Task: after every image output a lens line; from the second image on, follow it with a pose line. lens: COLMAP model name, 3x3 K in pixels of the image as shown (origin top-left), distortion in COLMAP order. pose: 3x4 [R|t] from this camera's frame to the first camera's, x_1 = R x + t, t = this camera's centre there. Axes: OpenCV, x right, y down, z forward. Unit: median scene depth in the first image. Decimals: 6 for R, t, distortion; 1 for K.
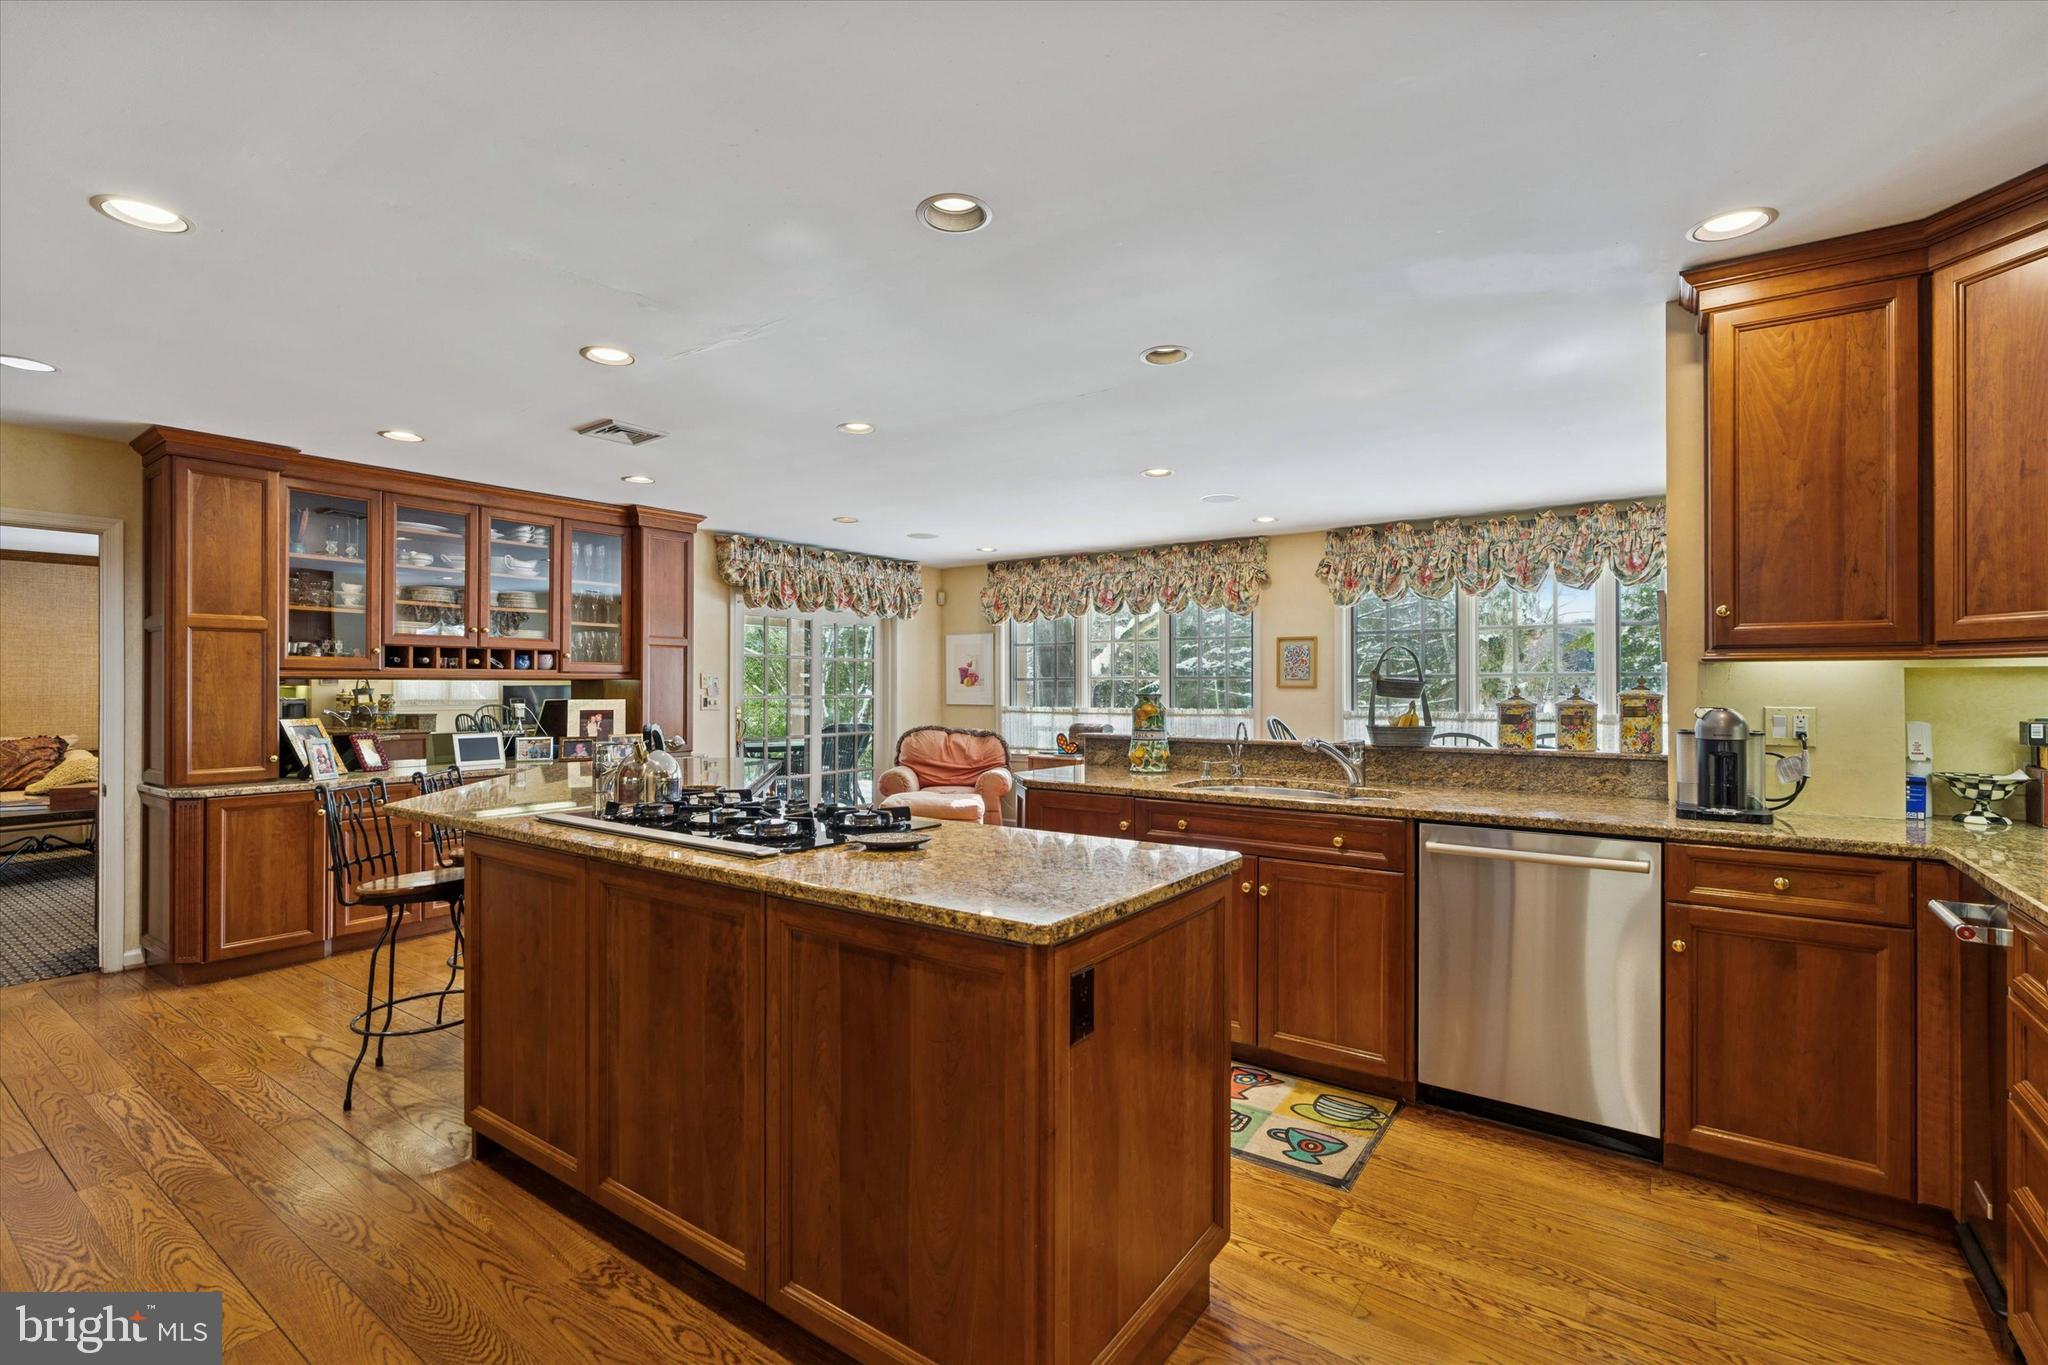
lens RADIAL K [[929.5, 0, 1026.5], [0, 929.5, 685.2], [0, 0, 1]] dist [-0.001916, 0.000053]
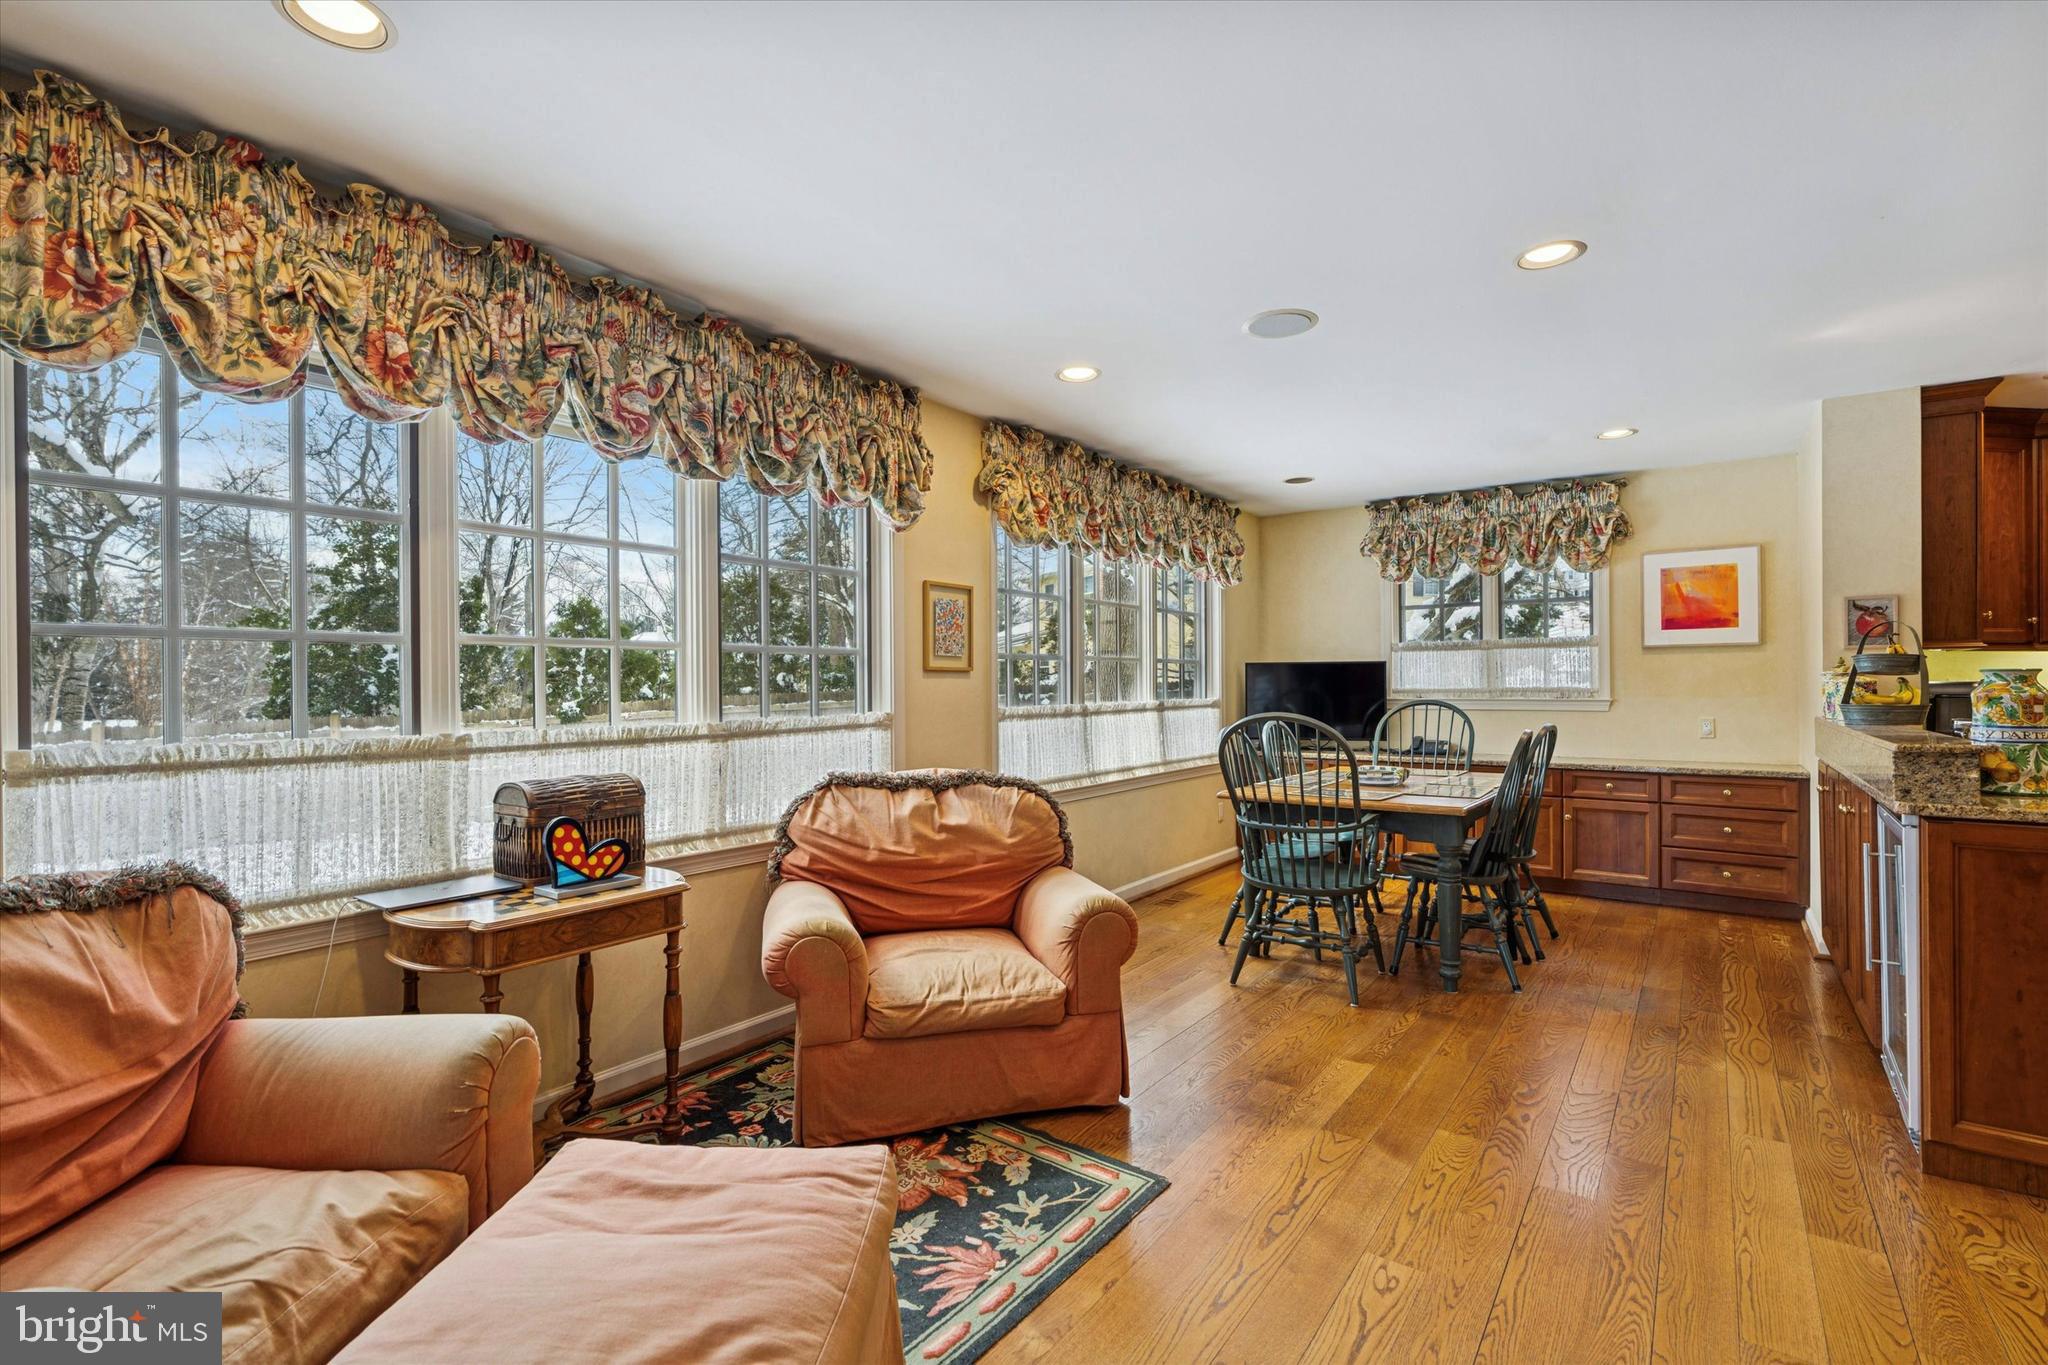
lens RADIAL K [[929.5, 0, 1003.0], [0, 929.5, 680.3], [0, 0, 1]] dist [-0.001916, 0.000053]
pose [[0.015445, 0.000164, 0.999881, -0.338164], [0.003885, 0.999992, -0.000224, 0.009492], [-0.999873, 0.003888, 0.015444, 1.123346]]
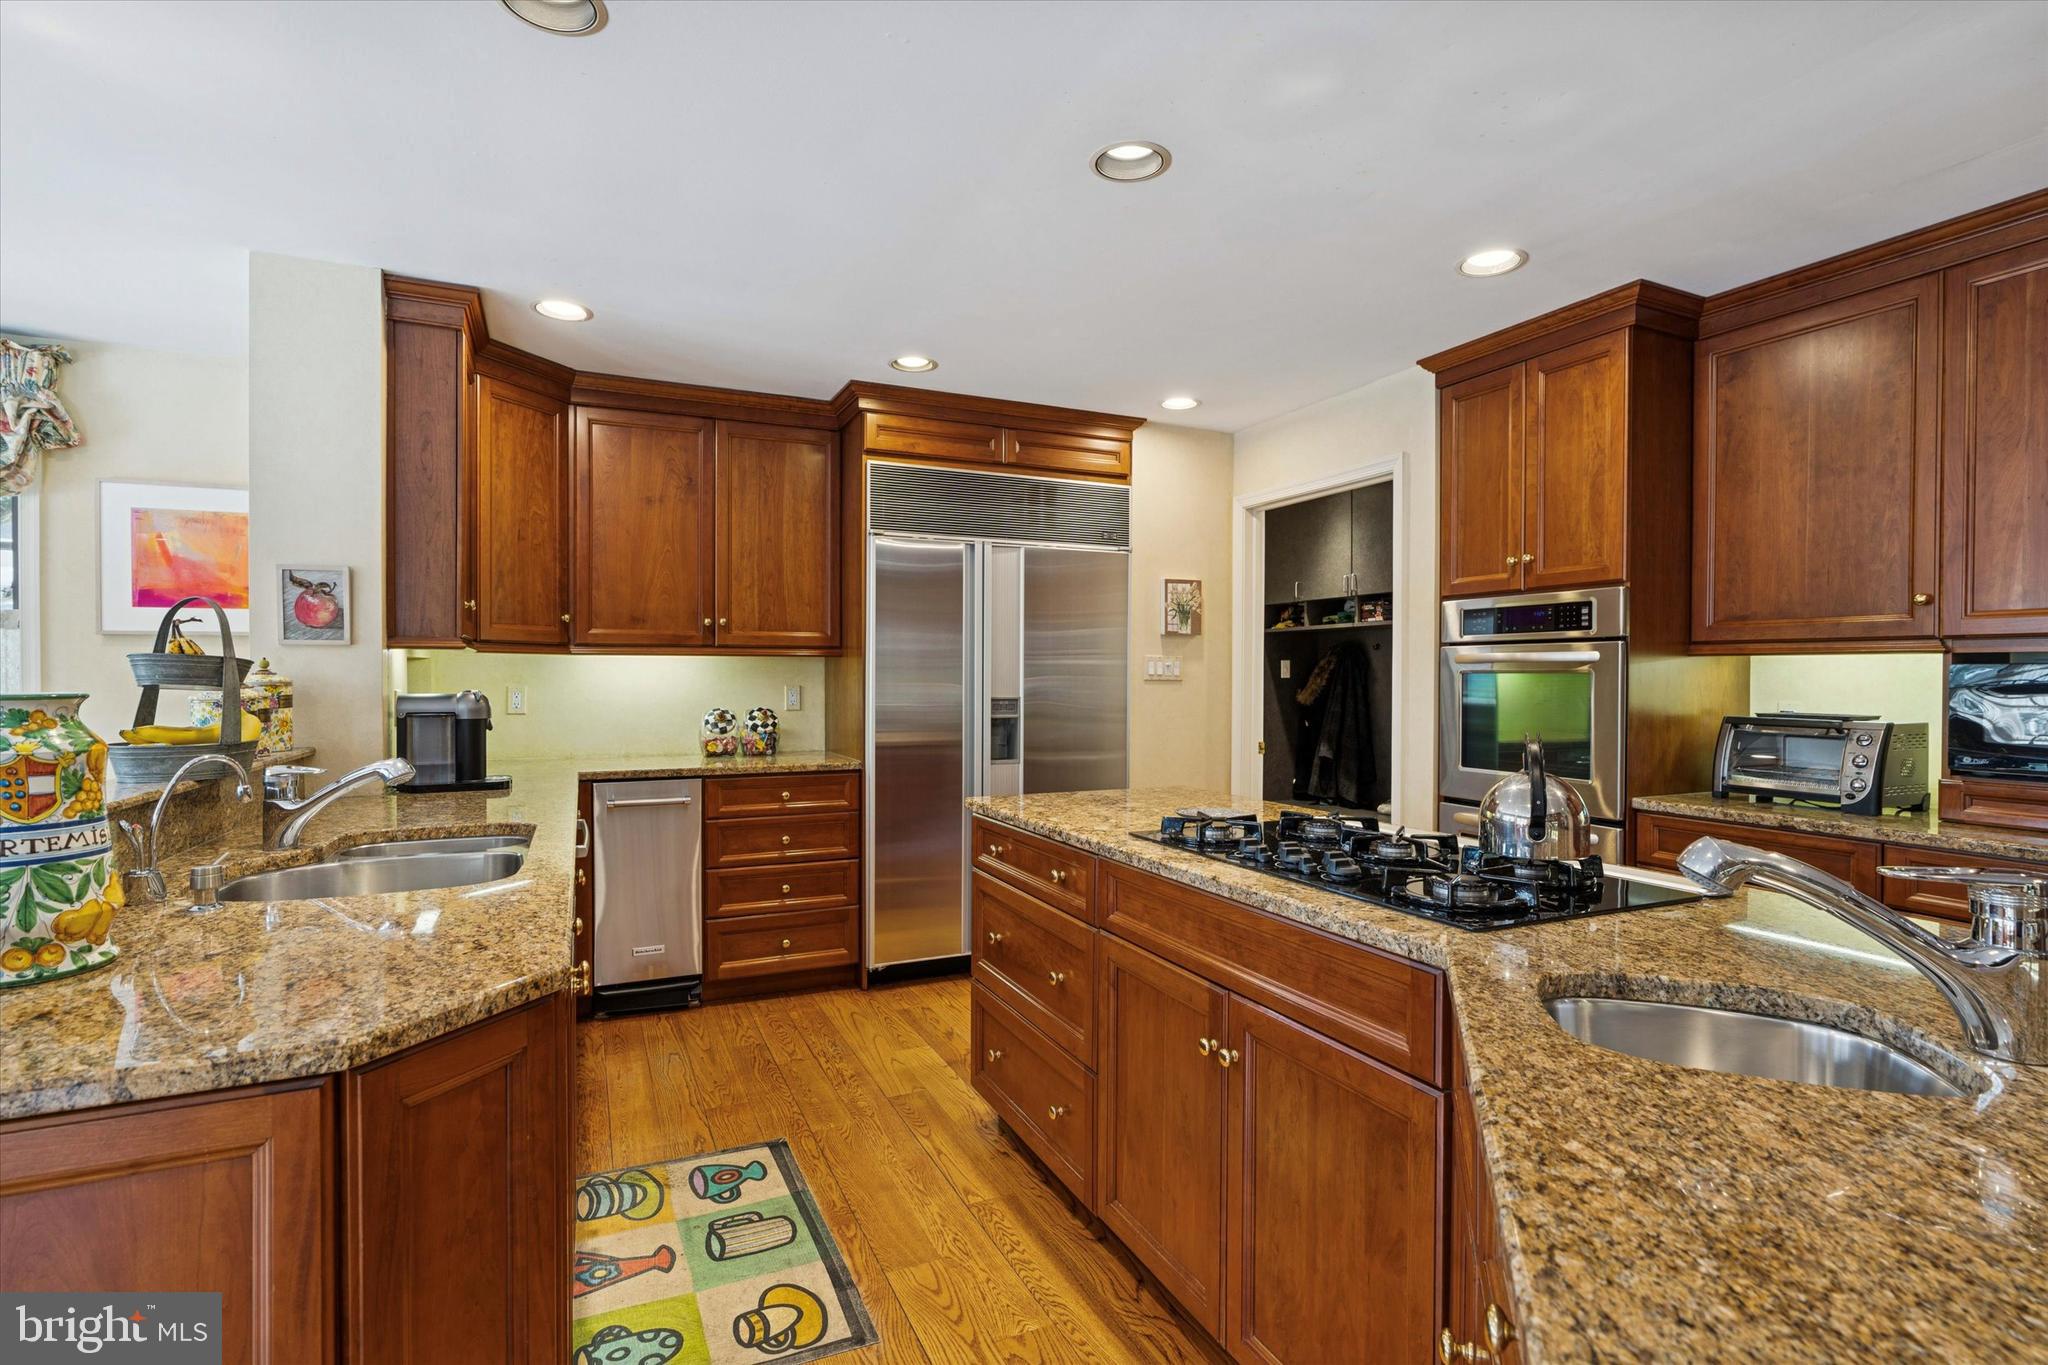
lens RADIAL K [[975.5, 0, 1018.5], [0, 975.5, 678.8], [0, 0, 1]] dist [-0.009468, 0.002399]
pose [[-0.866643, -0.005909, 0.498894, -0.182439], [-0.003329, 0.999976, 0.006060, 0.000862], [-0.498918, 0.003591, -0.866642, 0.741645]]
